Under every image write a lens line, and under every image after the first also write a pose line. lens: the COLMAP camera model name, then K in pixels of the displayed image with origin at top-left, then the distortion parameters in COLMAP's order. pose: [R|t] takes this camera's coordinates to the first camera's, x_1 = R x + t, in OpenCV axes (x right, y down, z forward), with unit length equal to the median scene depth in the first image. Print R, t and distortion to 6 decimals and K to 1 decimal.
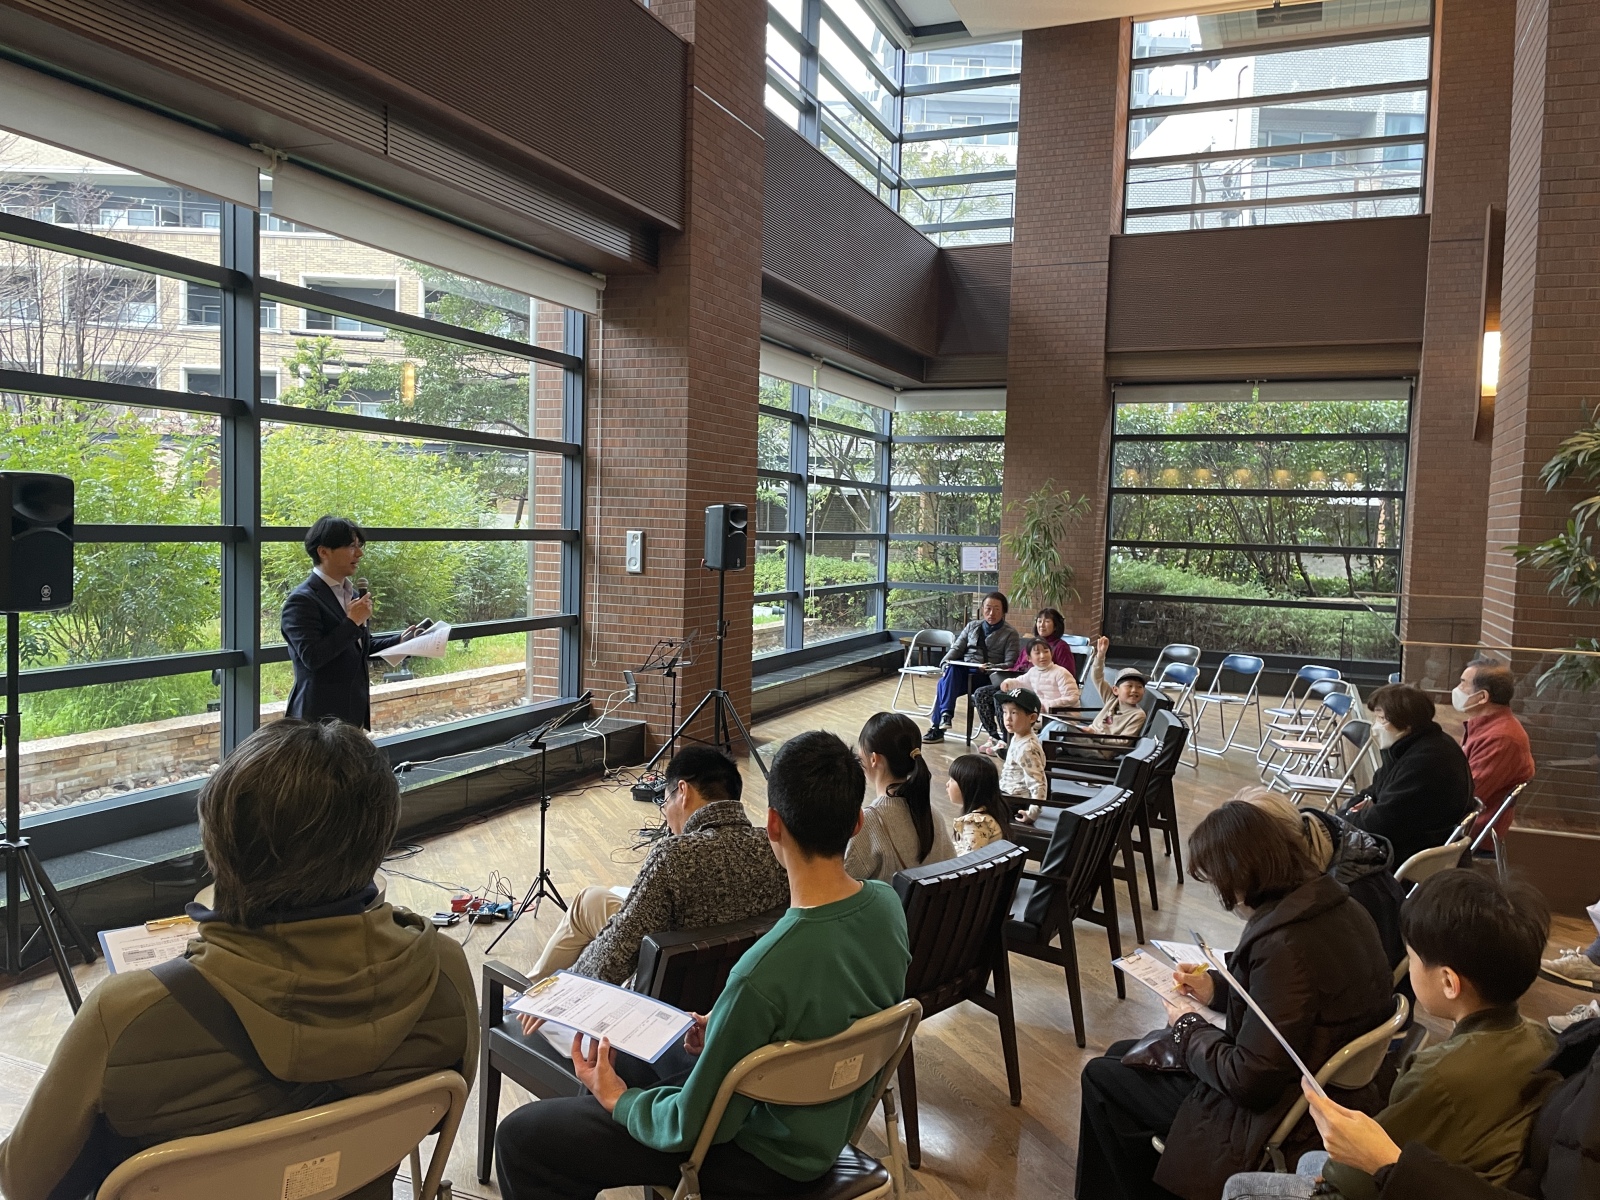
lens RADIAL K [[1202.1, 0, 813.3], [0, 1202.1, 596.4], [0, 0, 1]] dist [0.055840, -0.067975]
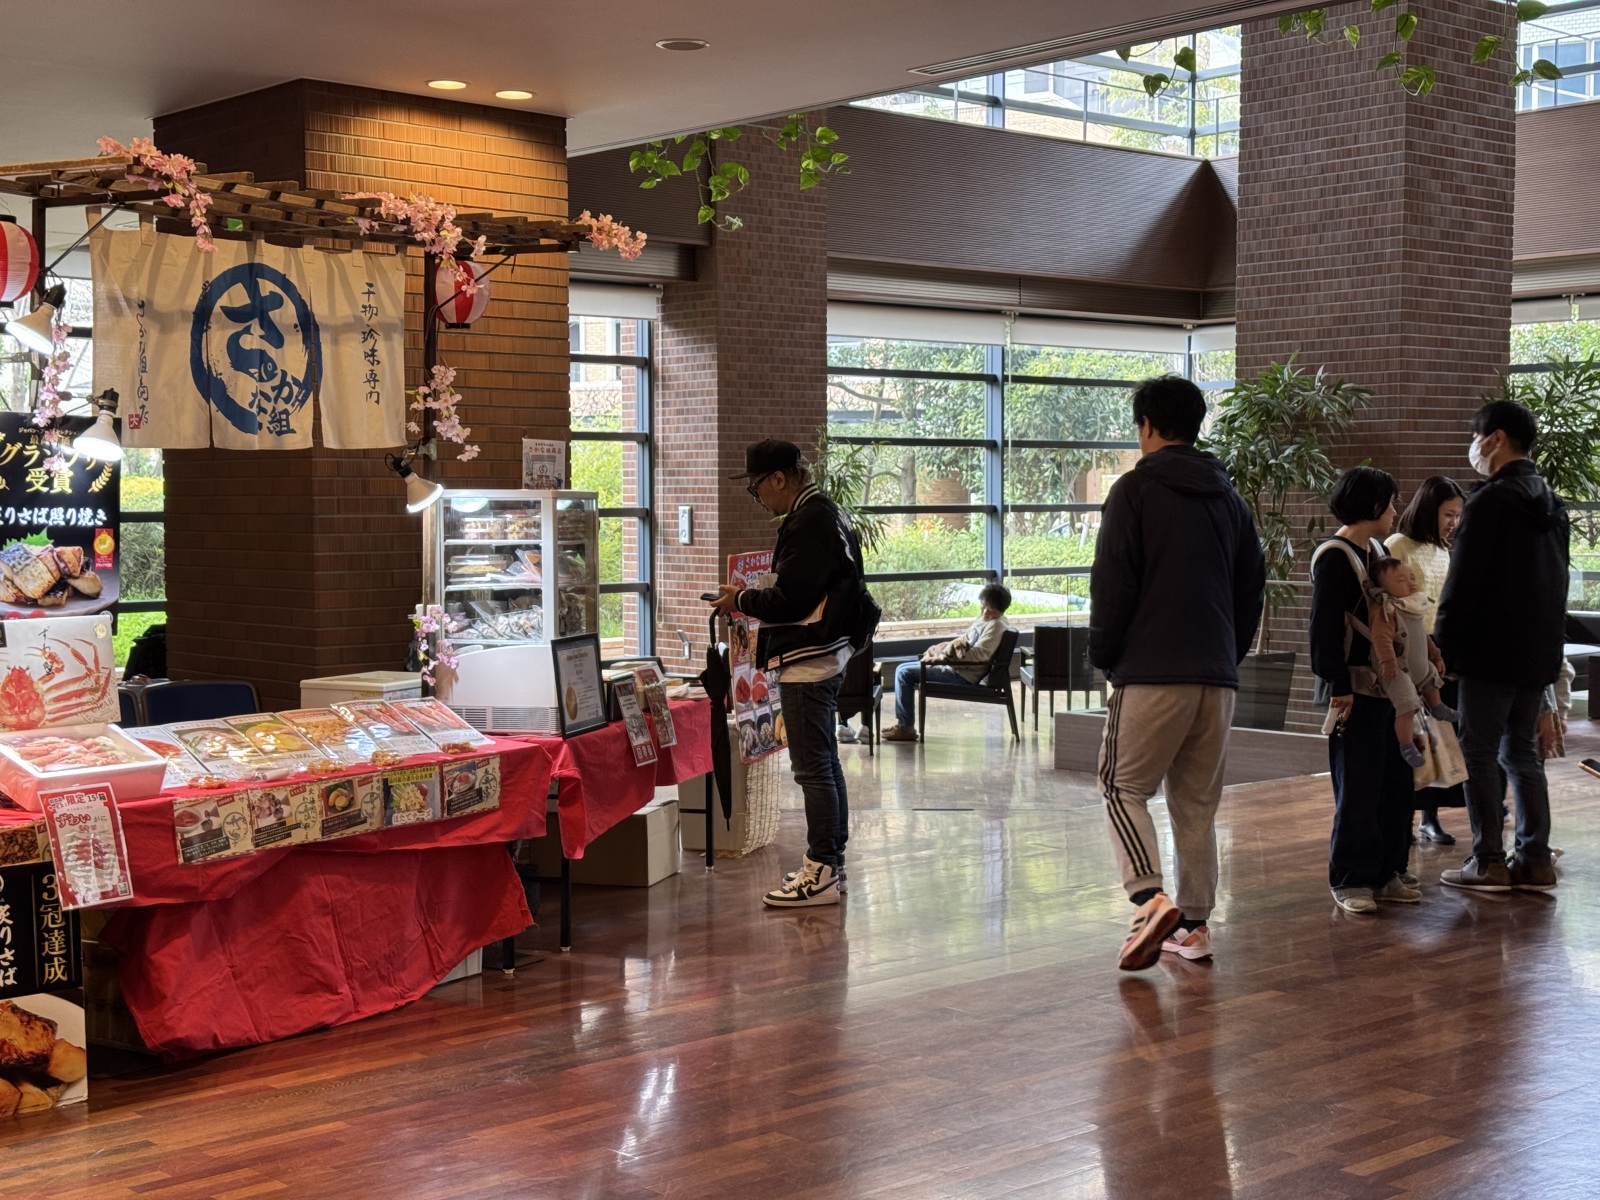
lens RADIAL K [[2231.0, 0, 809.8], [0, 2231.0, 593.3], [0, 0, 1]] dist [-0.010597, 0.000000]
pose [[0.900858, -0.014476, -0.433873, 0.862692], [0.003222, 0.999639, -0.026663, 0.083094], [0.434103, 0.022622, 0.900579, -0.834128]]
